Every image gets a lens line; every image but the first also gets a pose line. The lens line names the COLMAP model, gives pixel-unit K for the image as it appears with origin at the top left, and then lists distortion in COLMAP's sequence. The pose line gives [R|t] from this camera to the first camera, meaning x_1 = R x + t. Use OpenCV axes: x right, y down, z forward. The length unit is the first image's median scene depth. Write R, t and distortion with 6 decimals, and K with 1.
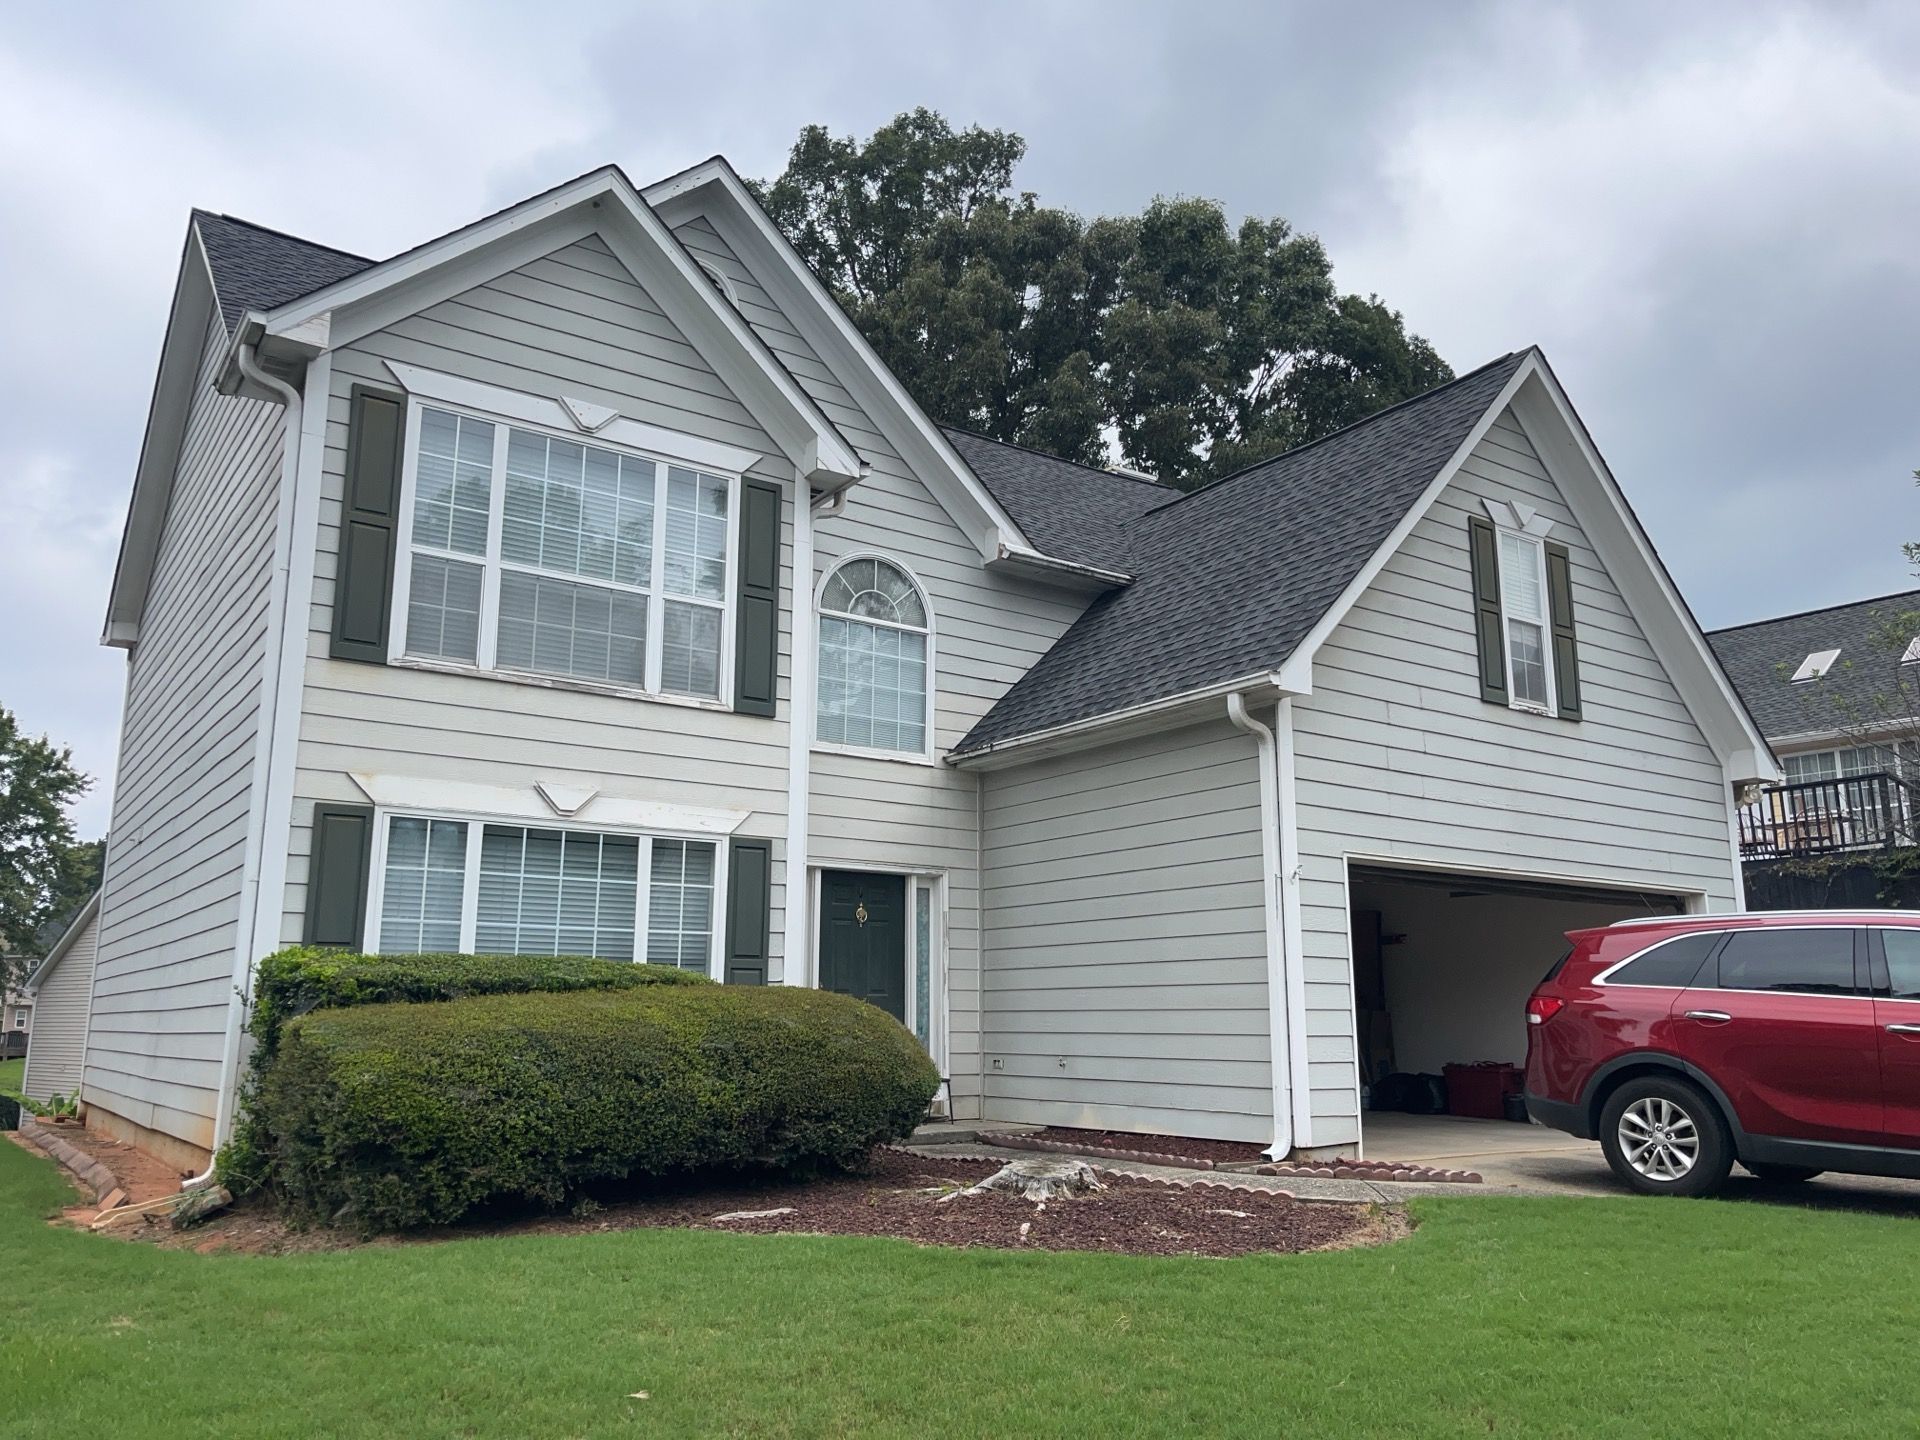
lens RADIAL K [[1432.5, 0, 963.0], [0, 1432.5, 722.9], [0, 0, 1]] dist [0.045087, -0.065832]
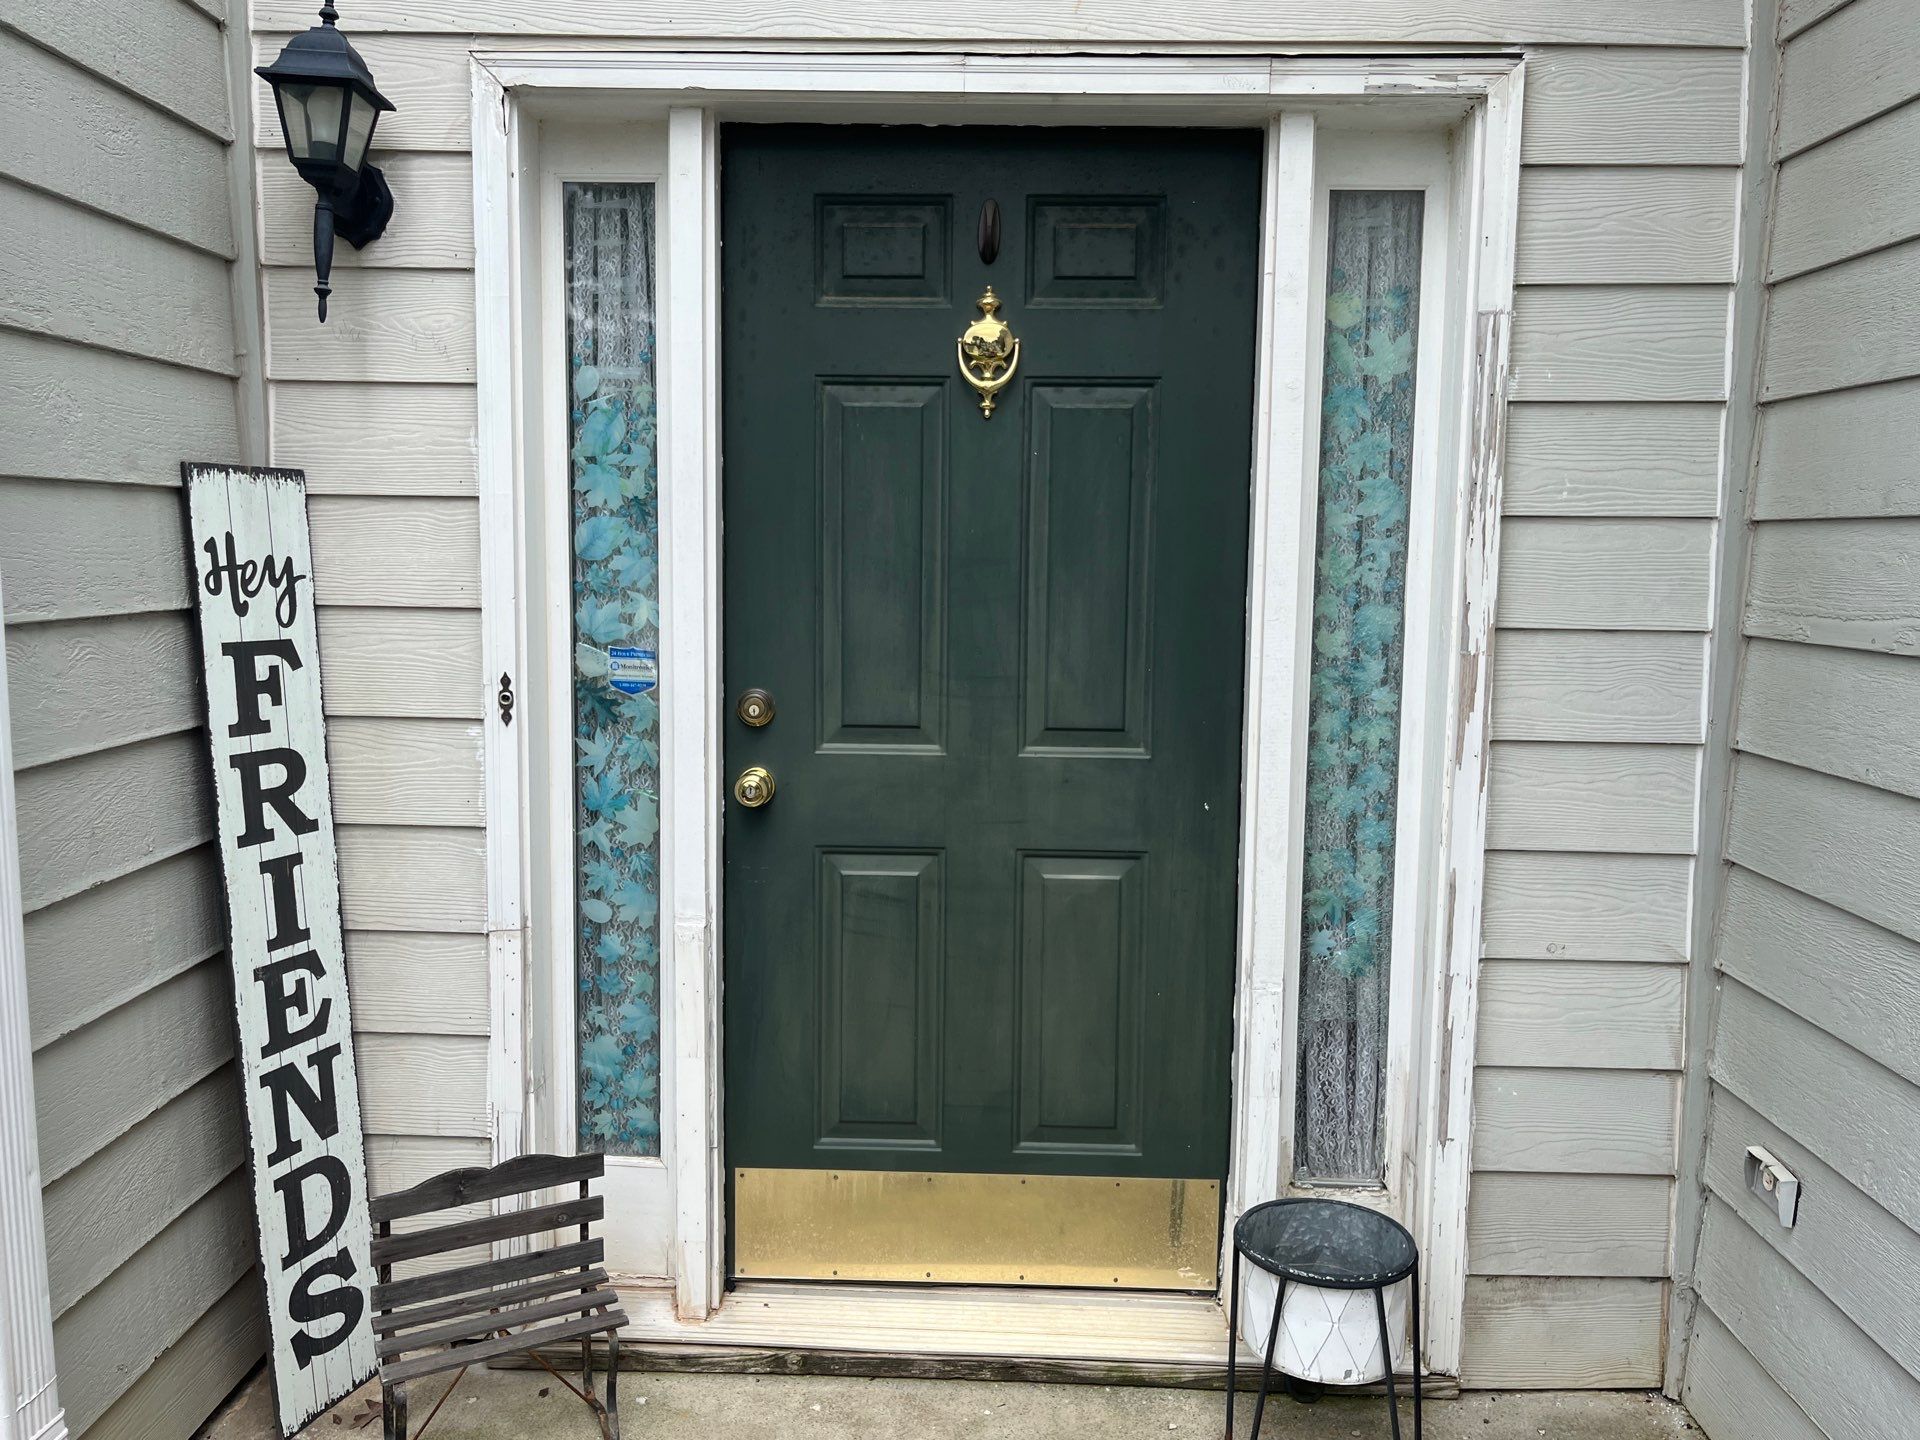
lens RADIAL K [[1432.5, 0, 963.0], [0, 1432.5, 722.9], [0, 0, 1]] dist [0.045087, -0.065832]
pose [[0.802574, 0.084759, -0.590501, 0.053409], [0.108637, 0.952537, 0.284378, 0.146675], [0.586578, -0.292384, 0.755274, 0.974716]]
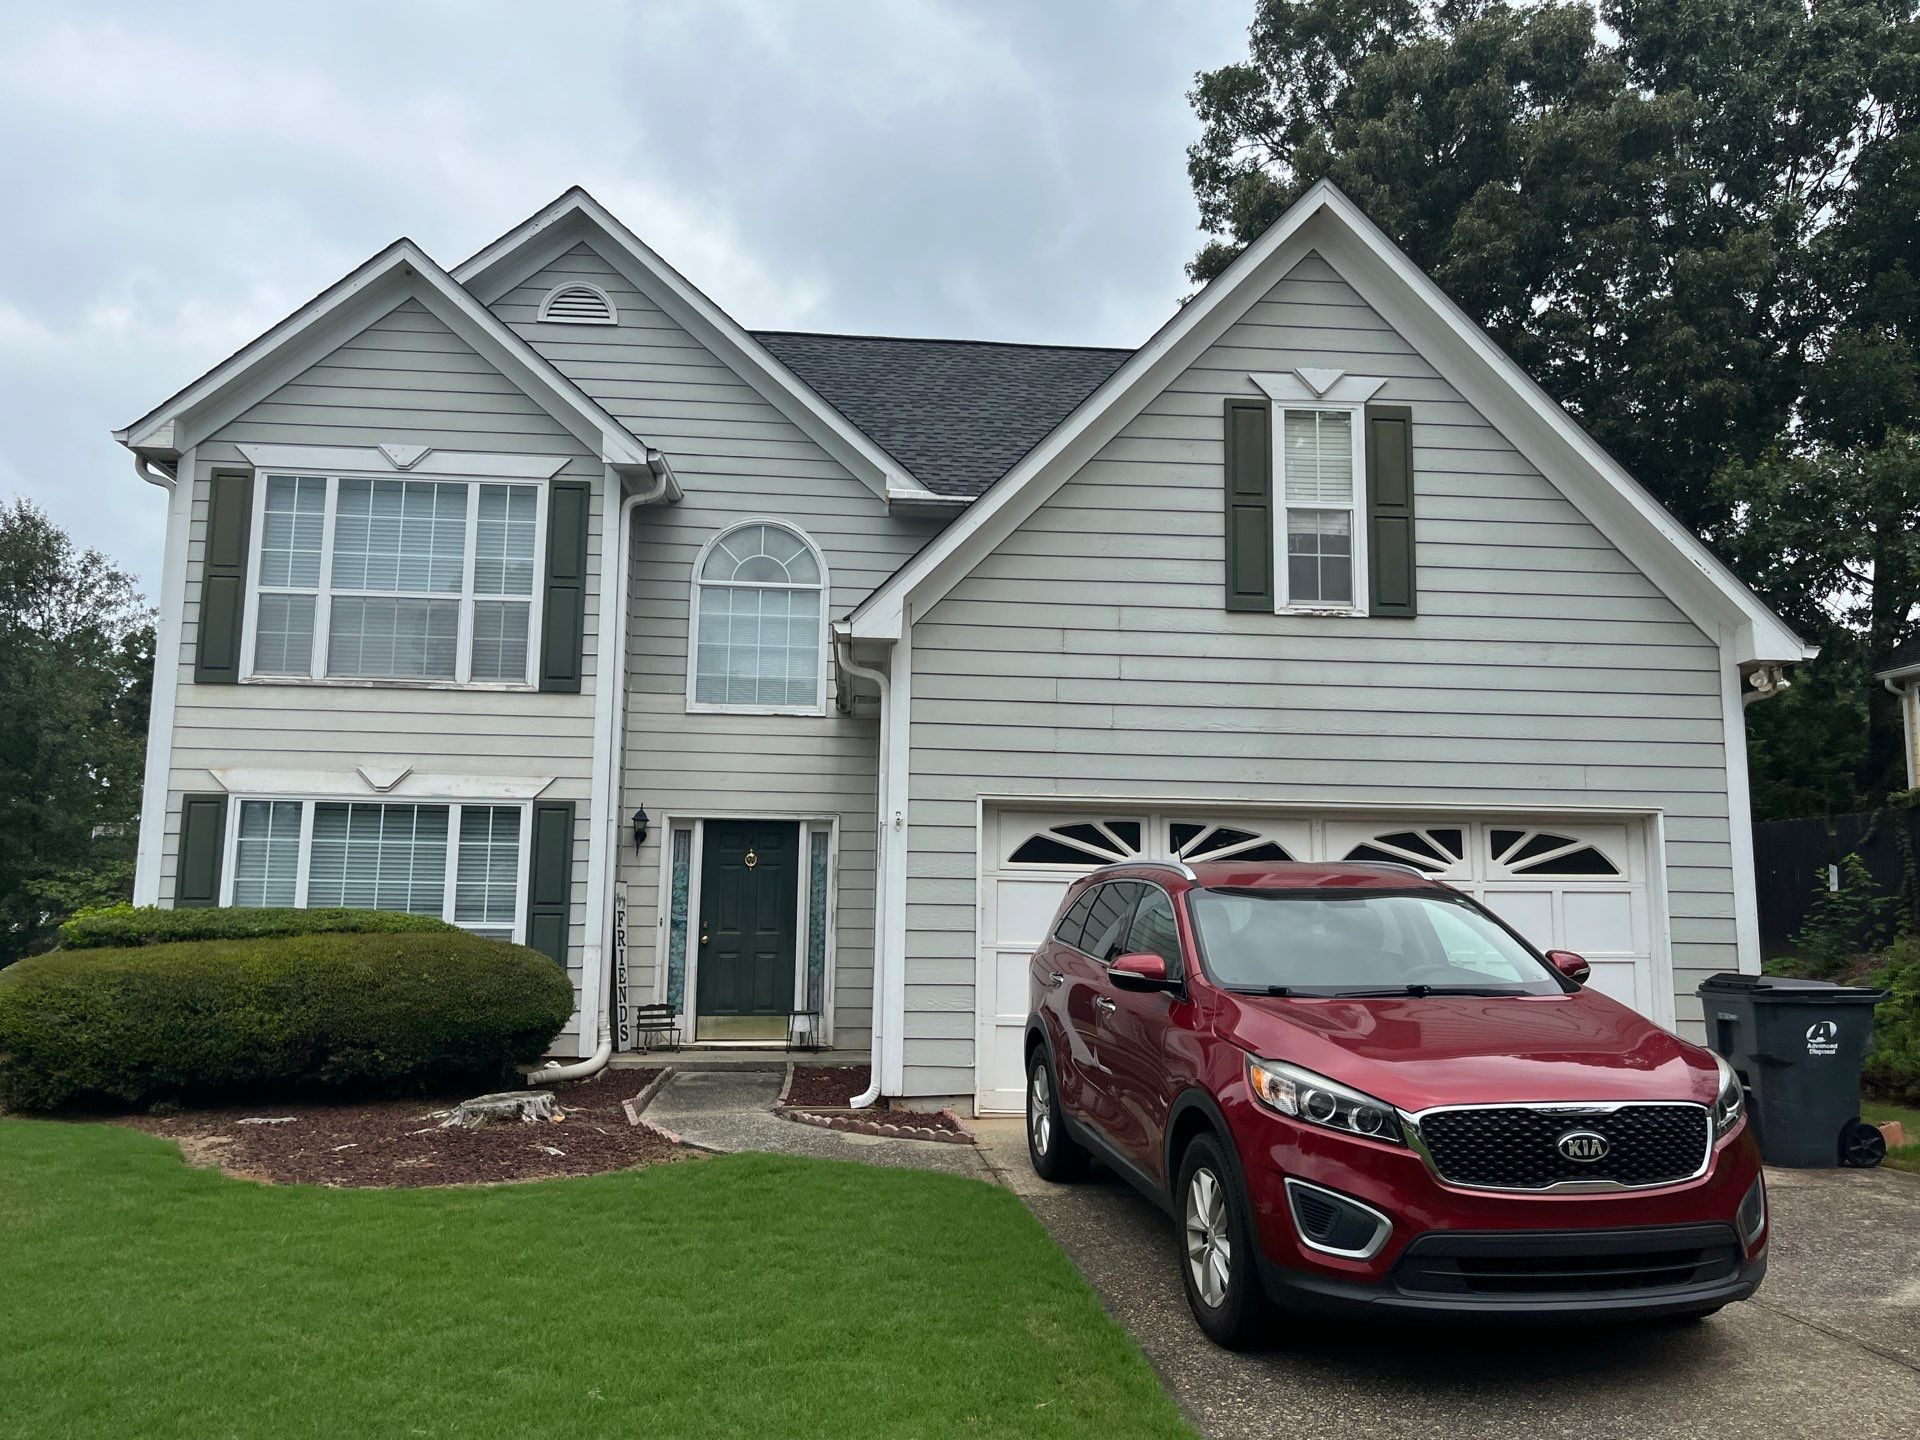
lens RADIAL K [[1476.9, 0, 962.4], [0, 1476.9, 712.4], [0, 0, 1]] dist [0.037441, -0.005983]
pose [[0.860535, -0.063635, -0.505401, 0.741808], [0.092996, 0.995118, 0.033047, 0.001539], [0.500831, -0.075439, 0.862251, 0.149069]]
